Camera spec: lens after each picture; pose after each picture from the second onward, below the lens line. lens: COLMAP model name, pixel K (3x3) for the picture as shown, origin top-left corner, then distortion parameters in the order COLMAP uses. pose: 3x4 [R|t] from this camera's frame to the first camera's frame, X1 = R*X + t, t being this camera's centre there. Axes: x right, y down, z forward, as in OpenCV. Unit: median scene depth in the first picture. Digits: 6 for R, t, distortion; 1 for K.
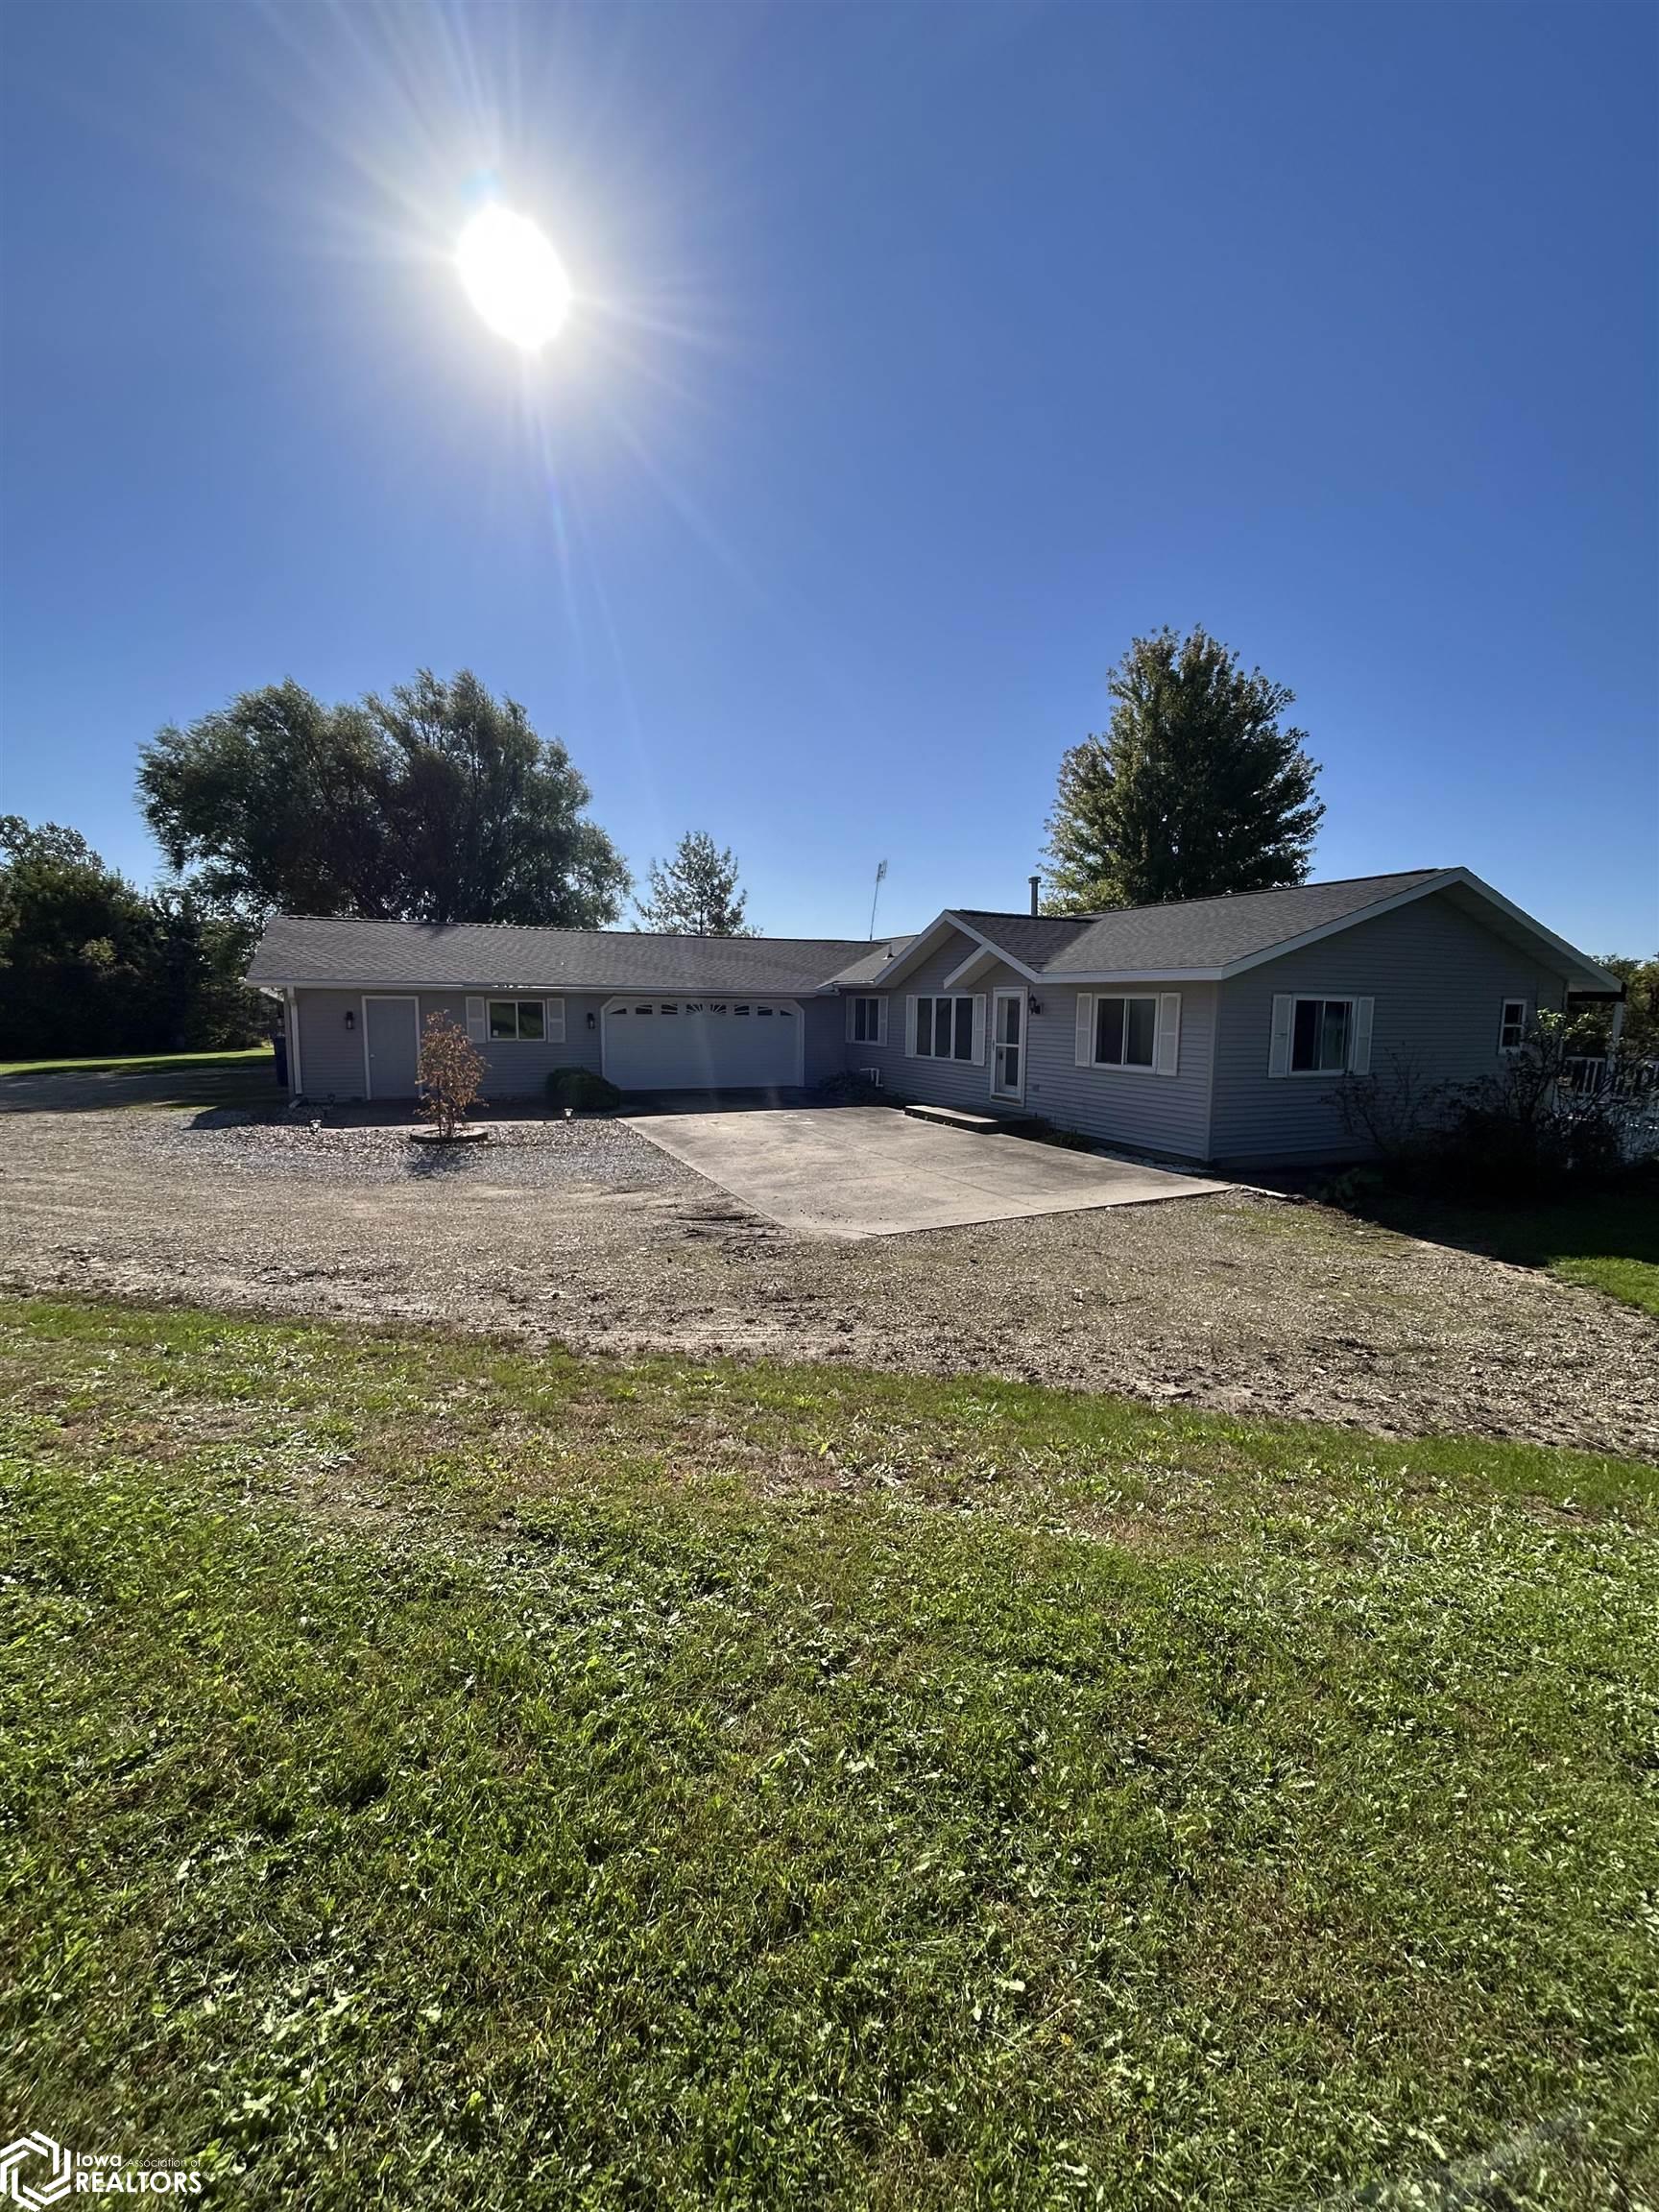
lens RADIAL K [[904.1, 0, 829.5], [0, 904.1, 1106.0], [0, 0, 1]] dist [0.001328, 0.000089]
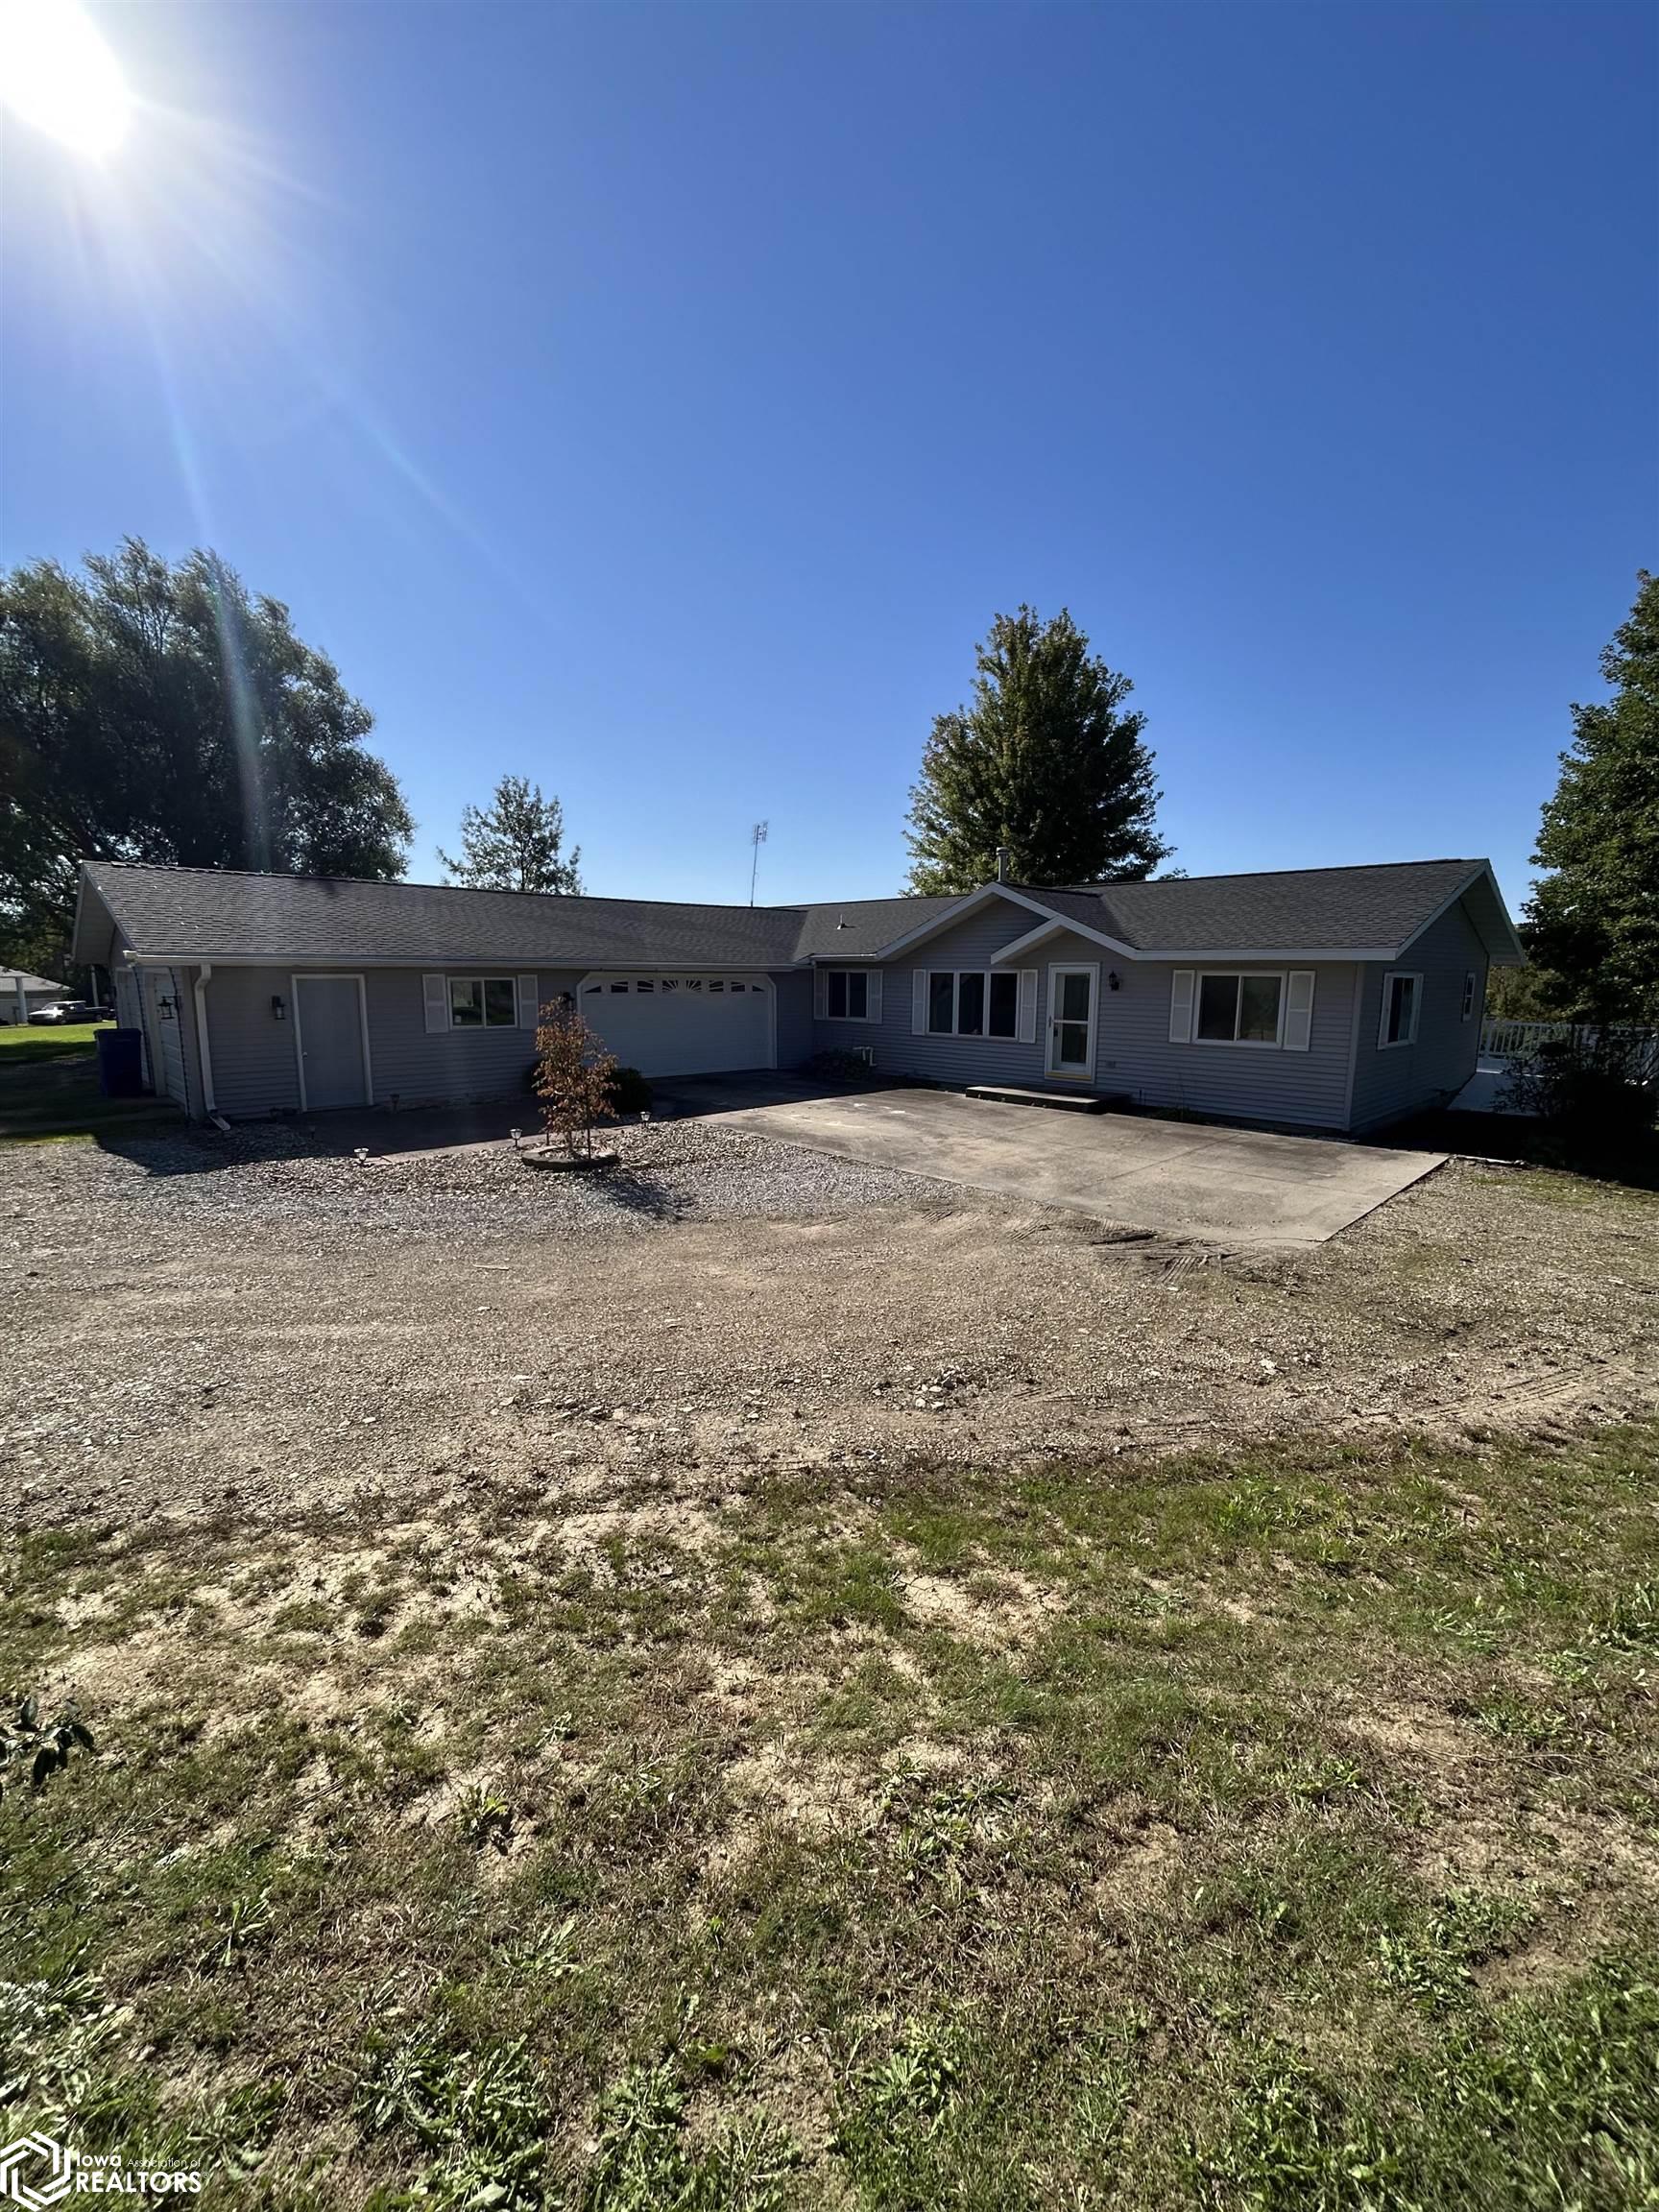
lens RADIAL K [[904.1, 0, 829.5], [0, 904.1, 1106.0], [0, 0, 1]] dist [0.001328, 0.000089]
pose [[0.943350, -0.053841, 0.327401, -0.313497], [0.040913, 0.998092, 0.046252, -0.026375], [-0.329267, -0.030237, 0.943753, 0.125205]]
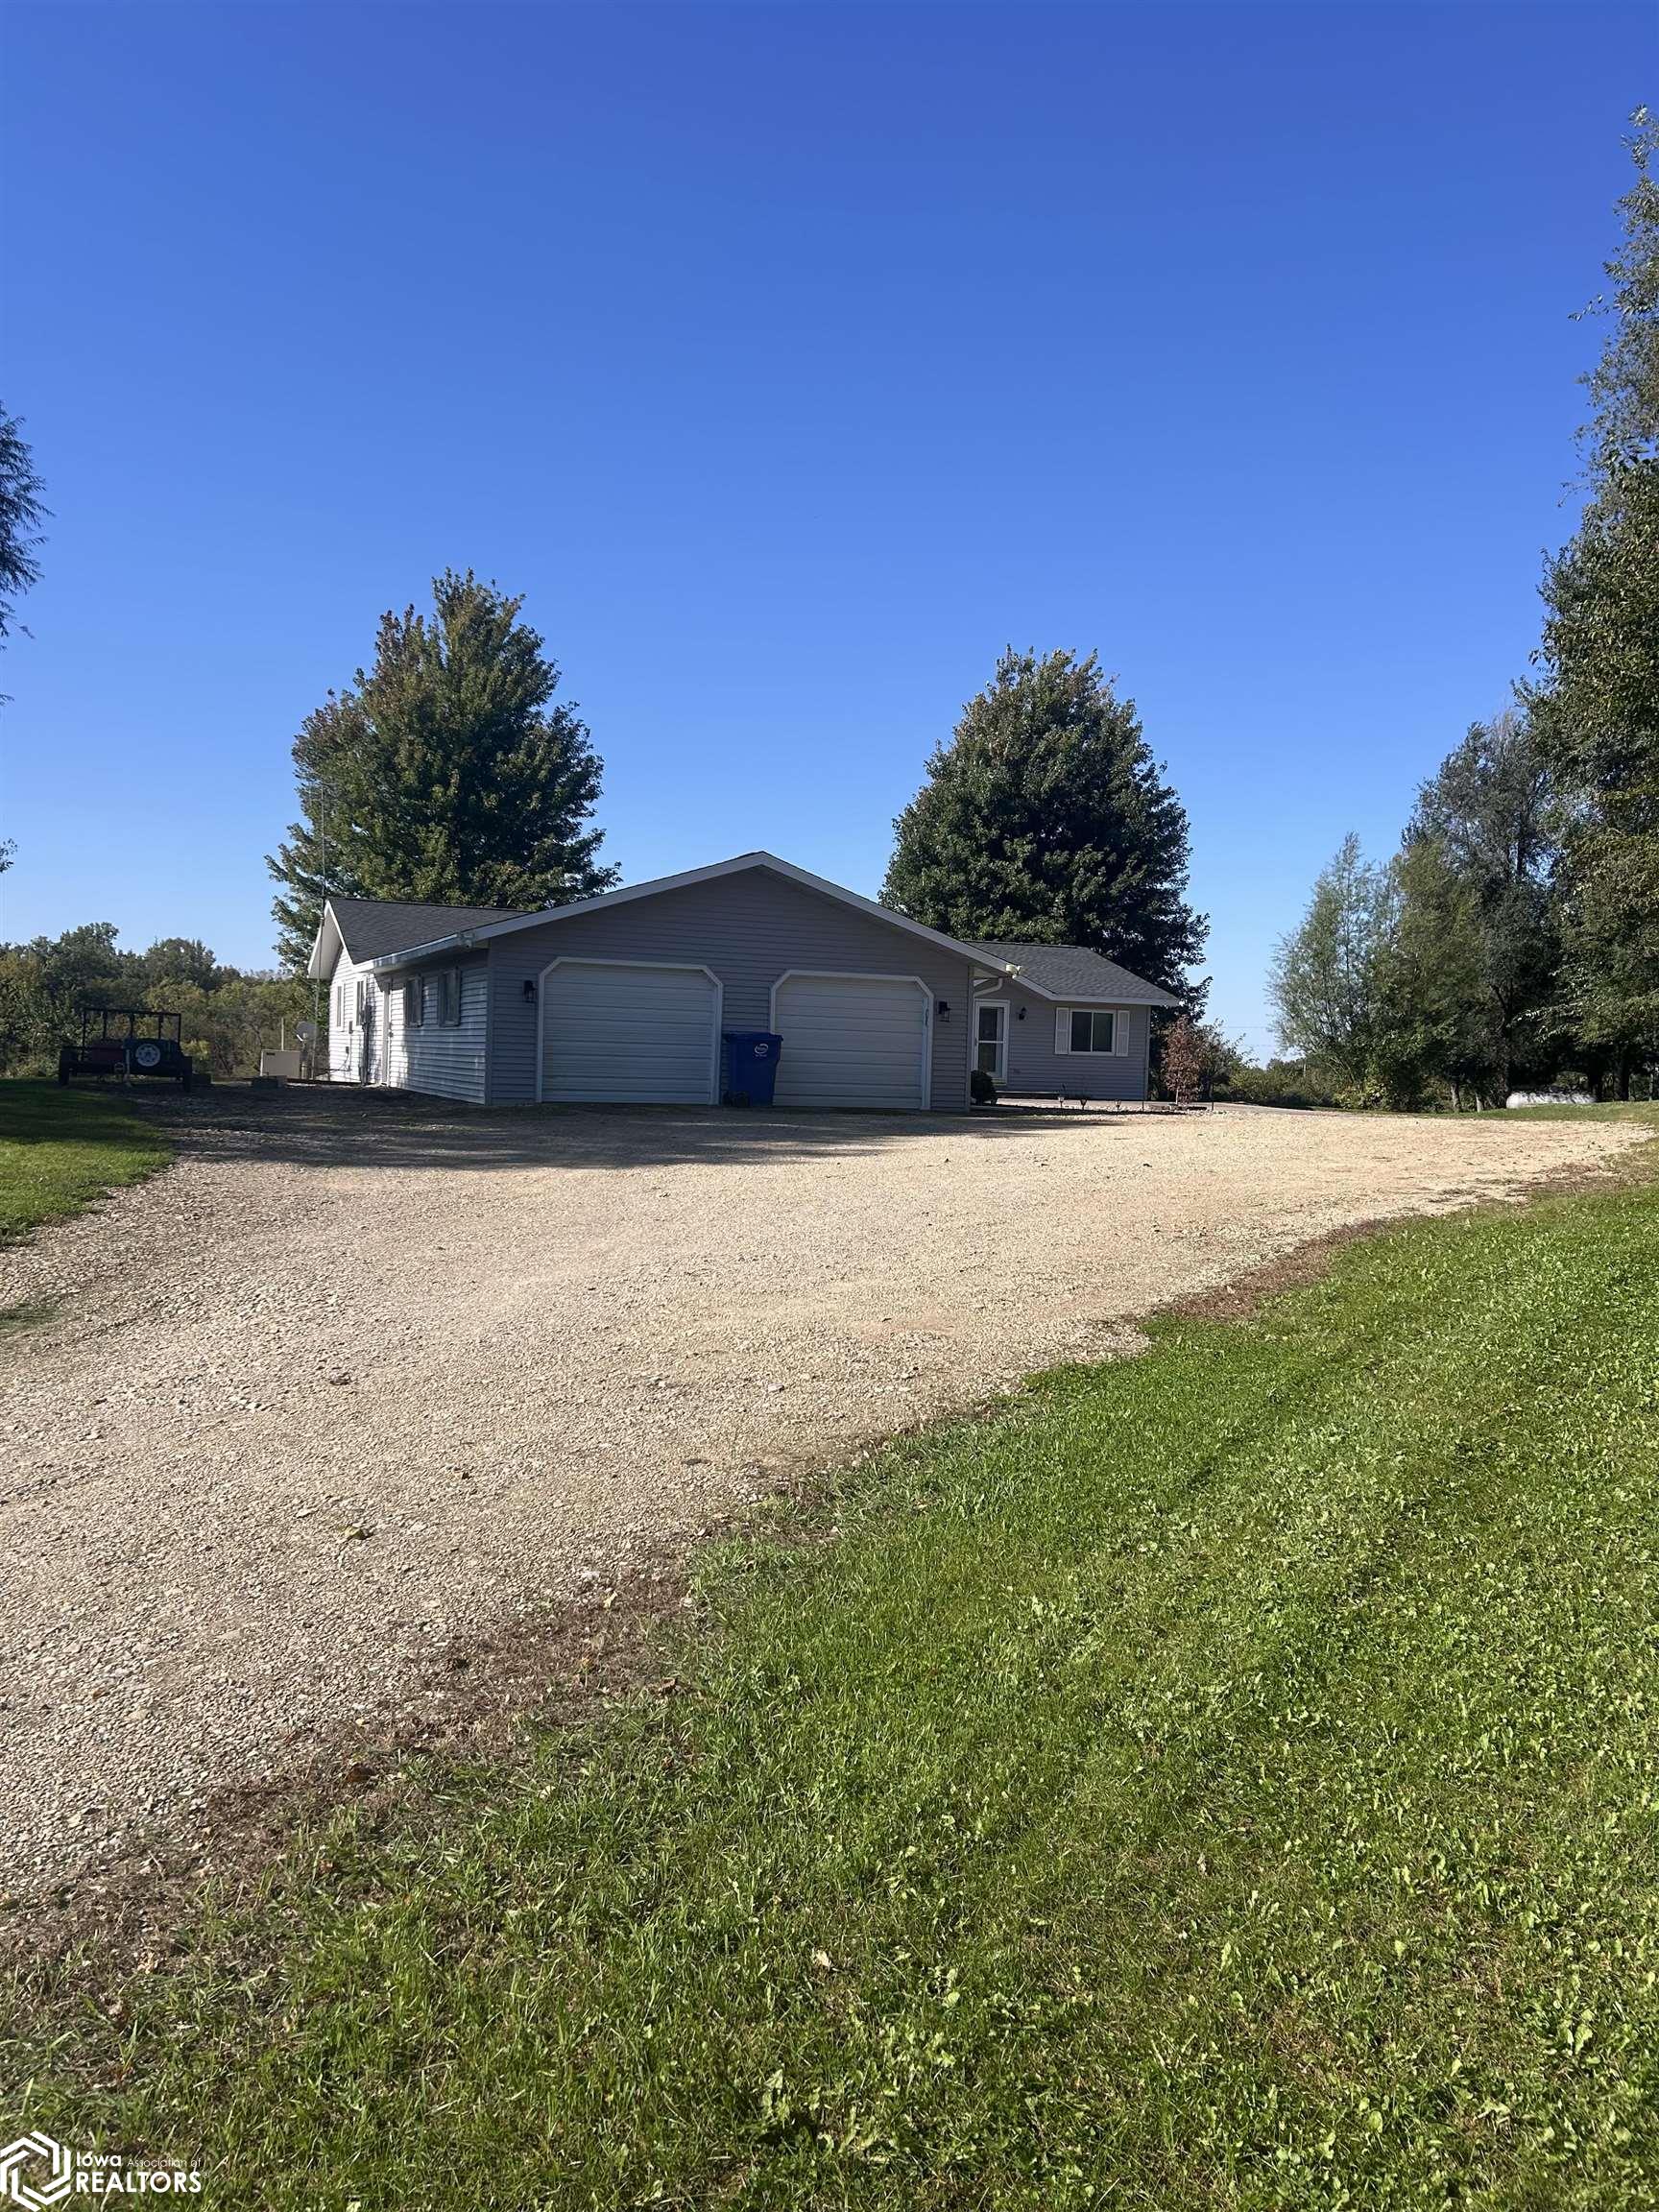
lens RADIAL K [[1794.6, 0, 829.5], [0, 1794.6, 1106.0], [0, 0, 1]] dist [-0.000034, 0.001899]
pose [[0.051524, -0.032797, 0.998133, -2.070869], [0.079373, 0.996433, 0.028644, -0.055734], [-0.995513, 0.077749, 0.053943, 0.908577]]
